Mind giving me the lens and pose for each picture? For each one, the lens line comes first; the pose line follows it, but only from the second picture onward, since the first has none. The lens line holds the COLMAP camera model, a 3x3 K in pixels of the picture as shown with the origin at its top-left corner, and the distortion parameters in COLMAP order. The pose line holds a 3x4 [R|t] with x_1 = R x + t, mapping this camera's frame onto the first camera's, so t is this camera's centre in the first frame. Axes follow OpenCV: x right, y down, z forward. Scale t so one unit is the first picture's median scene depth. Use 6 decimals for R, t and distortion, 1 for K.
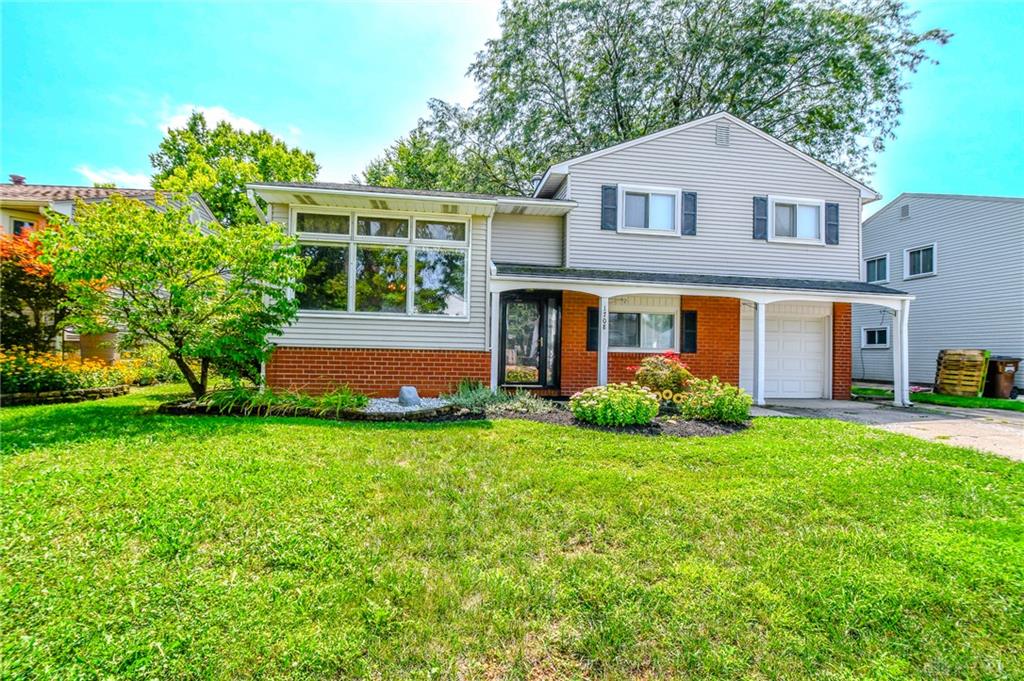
lens RADIAL K [[442.3, 0, 503.9], [0, 442.3, 342.2], [0, 0, 1]] dist [-0.006694, -0.007793]
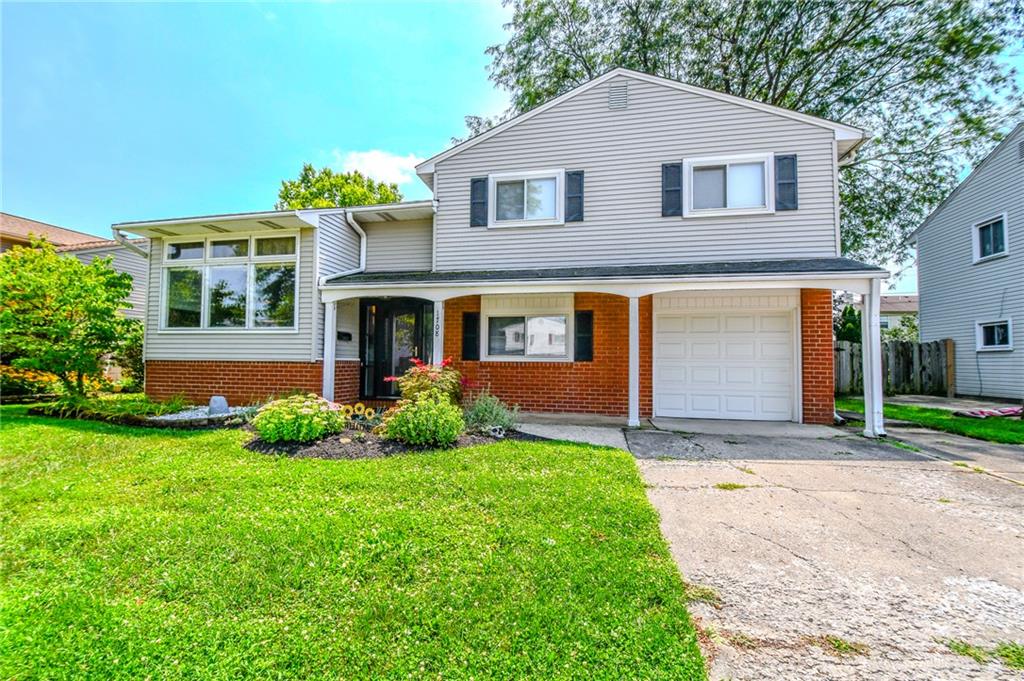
lens RADIAL K [[442.3, 0, 505.4], [0, 442.3, 344.6], [0, 0, 1]] dist [-0.006694, -0.007793]
pose [[0.943630, -0.024767, -0.330075, 0.556351], [0.017805, 0.999551, -0.024101, 0.010345], [0.330523, 0.016865, 0.943647, 0.159865]]
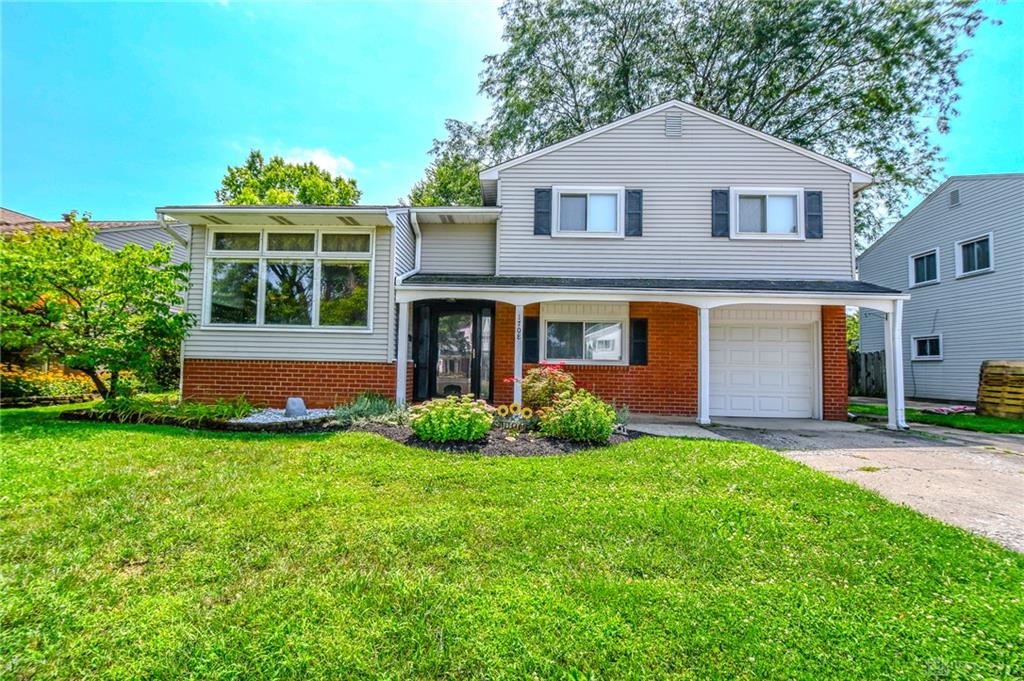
lens RADIAL K [[442.3, 0, 504.3], [0, 442.3, 343.4], [0, 0, 1]] dist [-0.006694, -0.007793]
pose [[0.986252, -0.009748, -0.164961, 0.296997], [0.004367, 0.999447, -0.032953, 0.008578], [0.165191, 0.031780, 0.985749, 0.059259]]
